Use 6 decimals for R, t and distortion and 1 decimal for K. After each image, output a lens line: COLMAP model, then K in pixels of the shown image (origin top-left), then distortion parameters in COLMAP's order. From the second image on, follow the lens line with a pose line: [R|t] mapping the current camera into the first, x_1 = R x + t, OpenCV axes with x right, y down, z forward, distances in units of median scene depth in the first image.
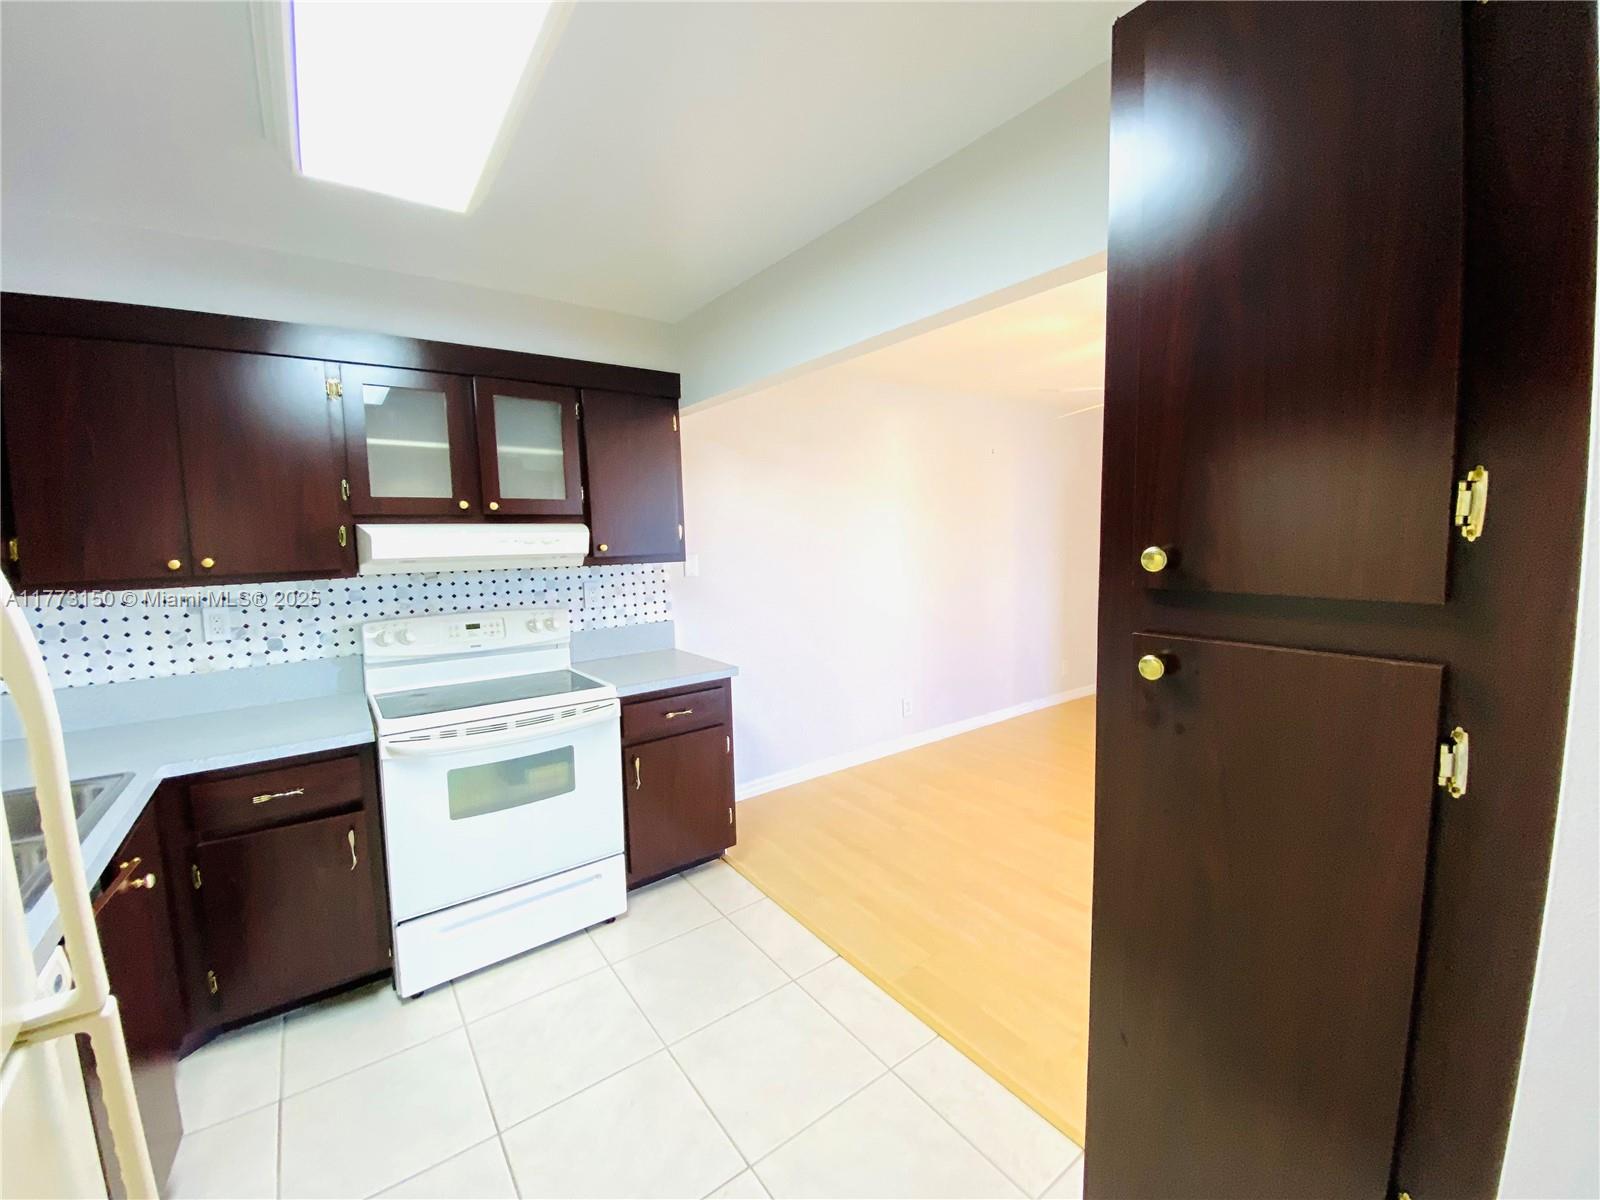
lens RADIAL K [[650.4, 0, 803.0], [0, 650.4, 588.9], [0, 0, 1]] dist [-0.001696, -0.009925]
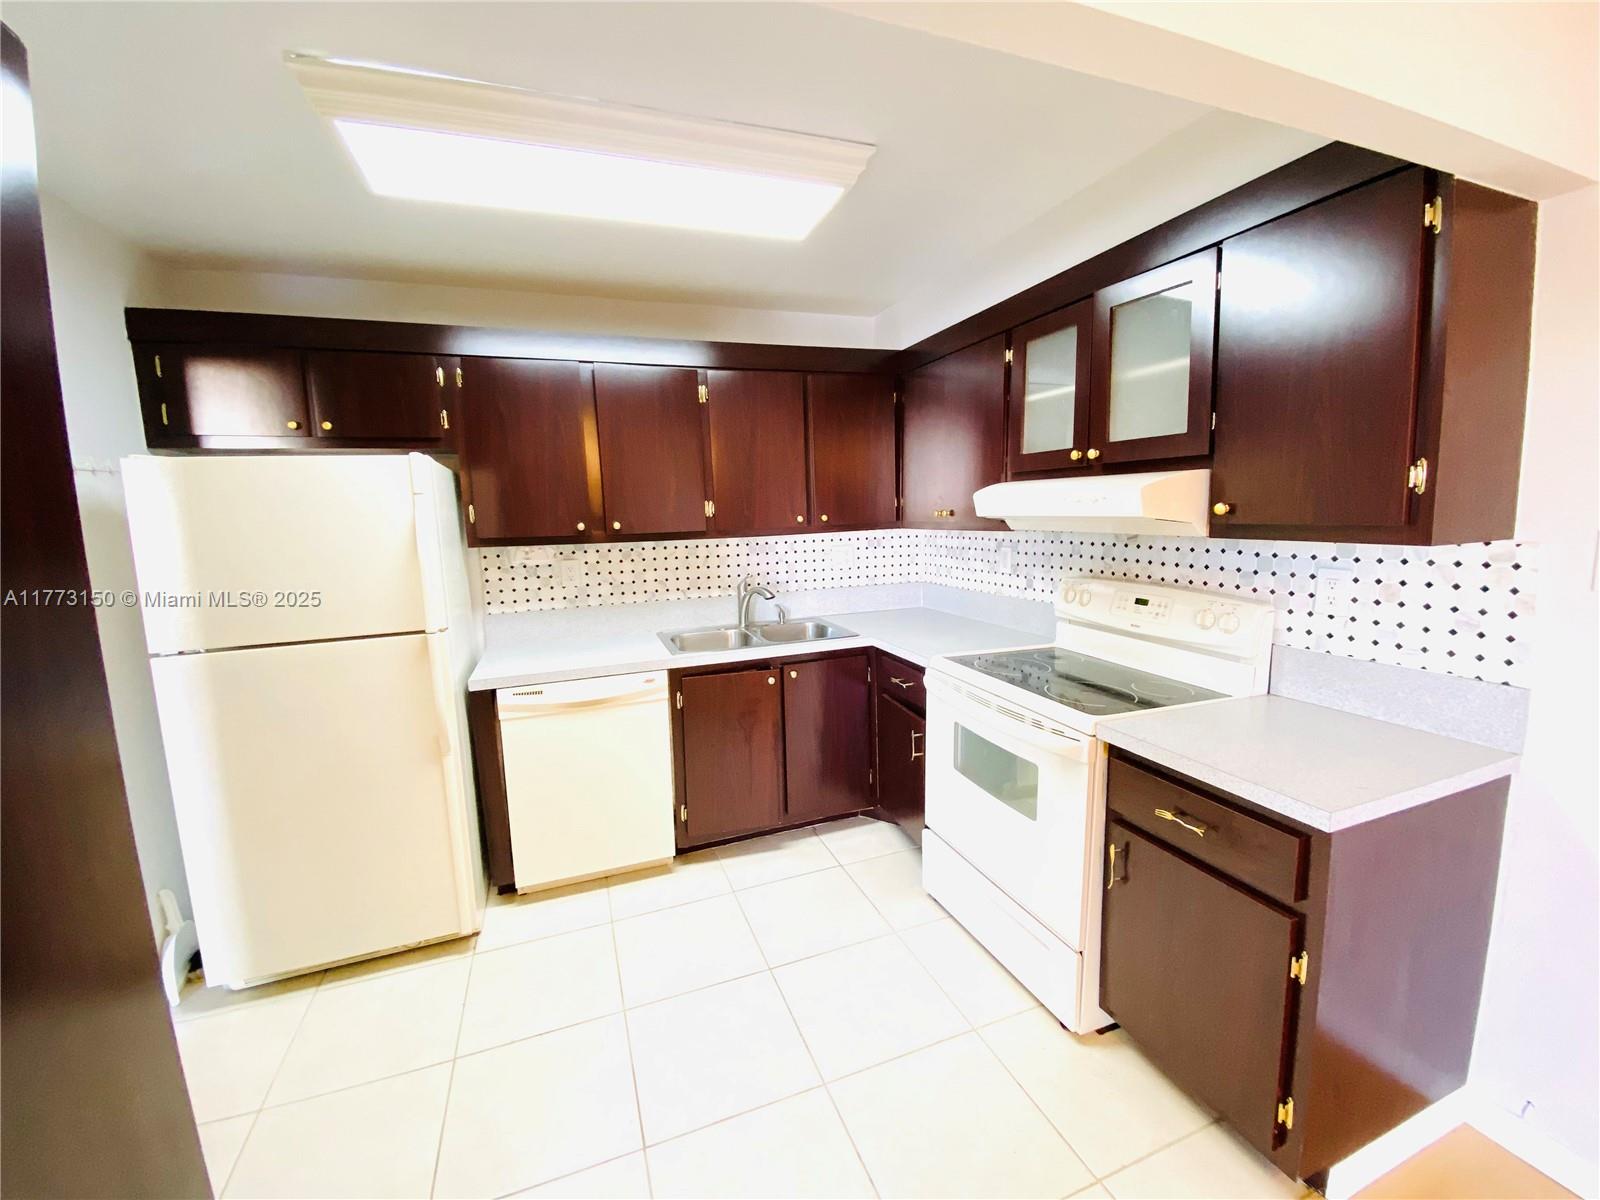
lens RADIAL K [[650.4, 0, 781.6], [0, 650.4, 622.0], [0, 0, 1]] dist [-0.001696, -0.009925]
pose [[-0.307077, 0.203490, -0.929675, 0.436647], [-0.031776, 0.974136, 0.223717, -0.095180], [0.951154, 0.098239, -0.292669, 0.905442]]
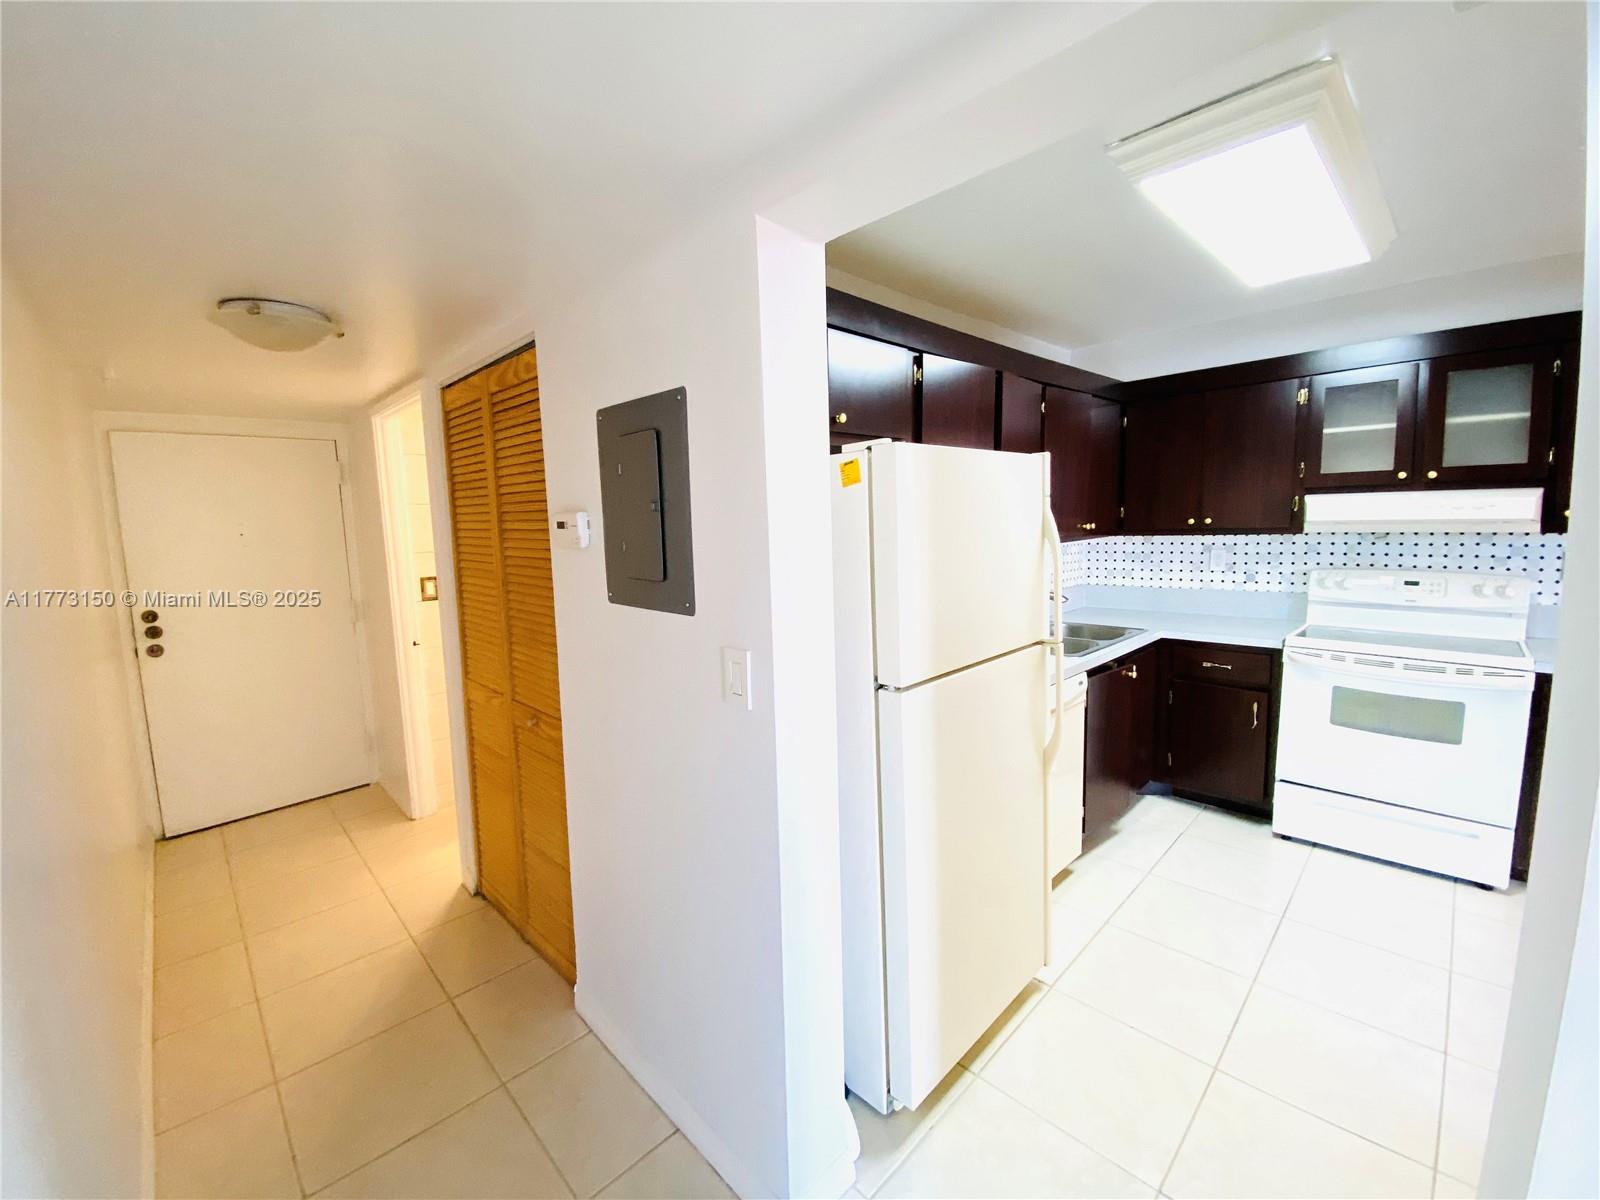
lens RADIAL K [[650.4, 0, 800.8], [0, 650.4, 599.1], [0, 0, 1]] dist [-0.001696, -0.009925]
pose [[0.136882, 0.136836, -0.981091, 0.486535], [-0.055574, 0.989914, 0.130313, -0.001150], [0.989027, 0.036686, 0.143106, -0.215408]]
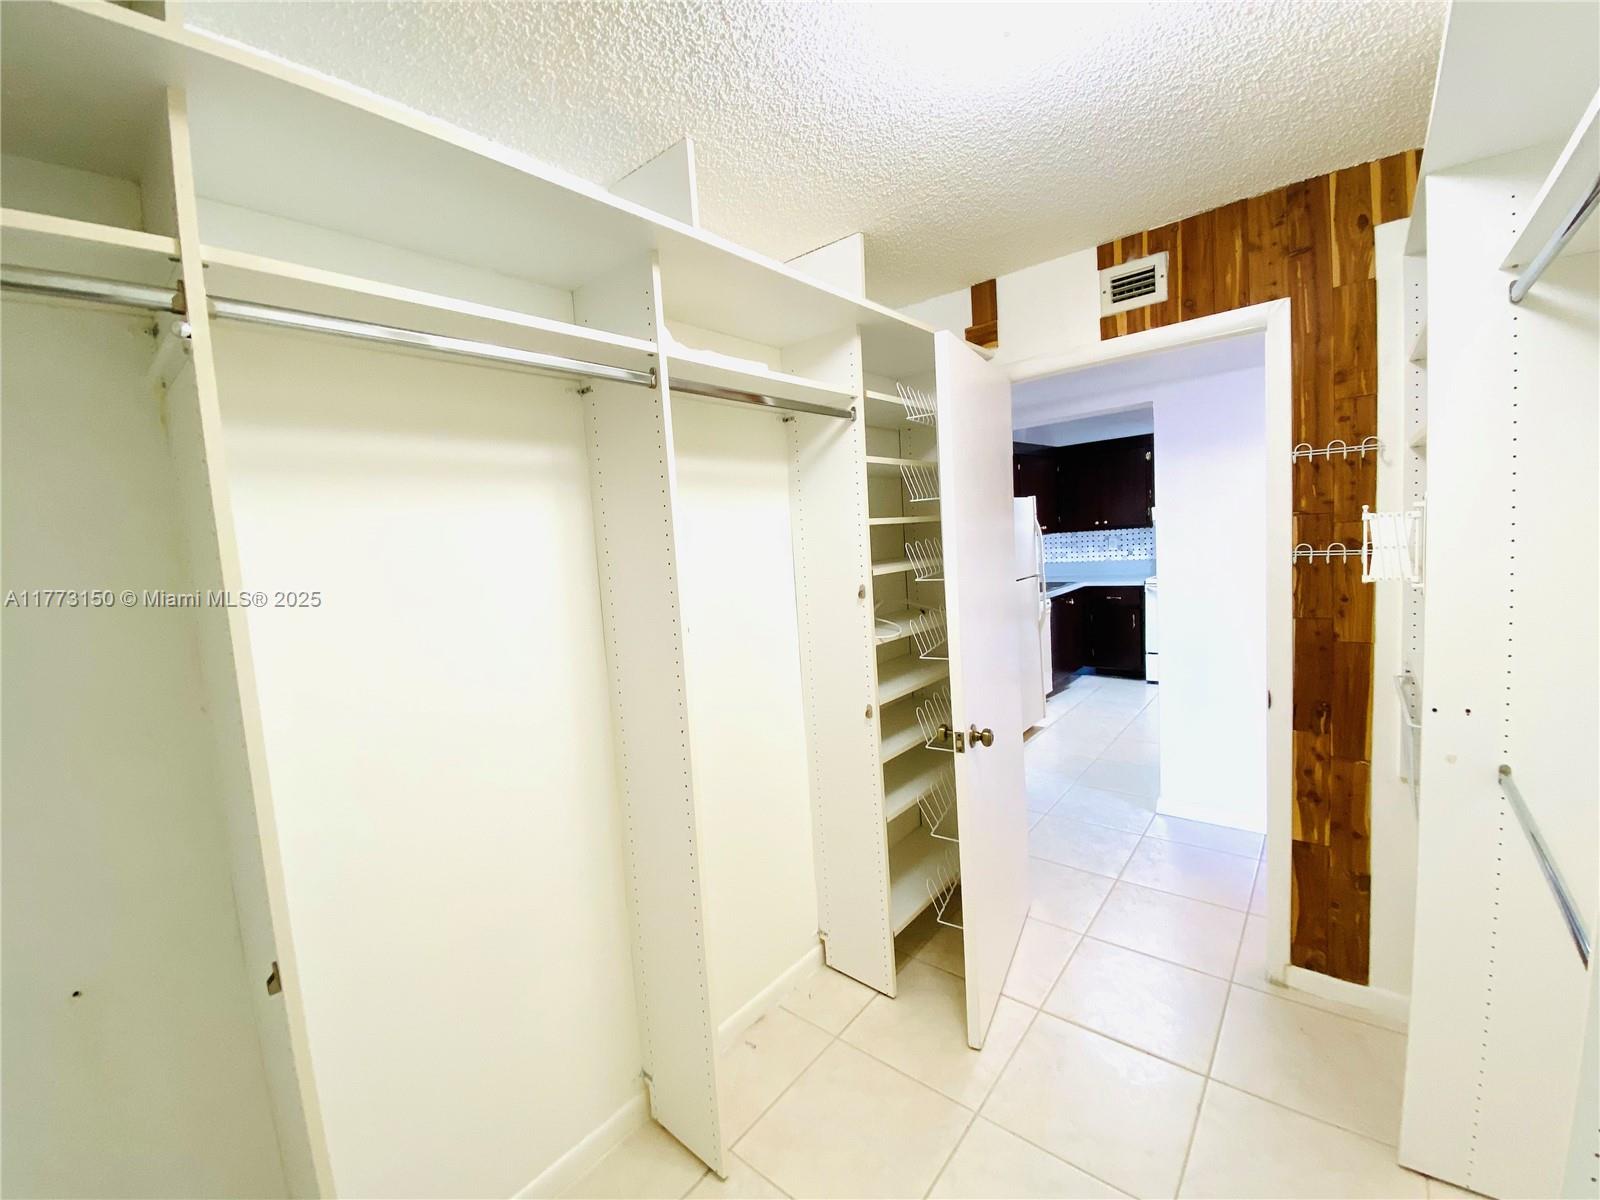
lens RADIAL K [[650.4, 0, 791.6], [0, 650.4, 600.2], [0, 0, 1]] dist [-0.001696, -0.009925]
pose [[0.225370, 0.102454, -0.968871, 1.445181], [-0.015937, 0.994710, 0.101479, 0.030994], [0.974143, -0.007430, 0.225811, -0.939268]]
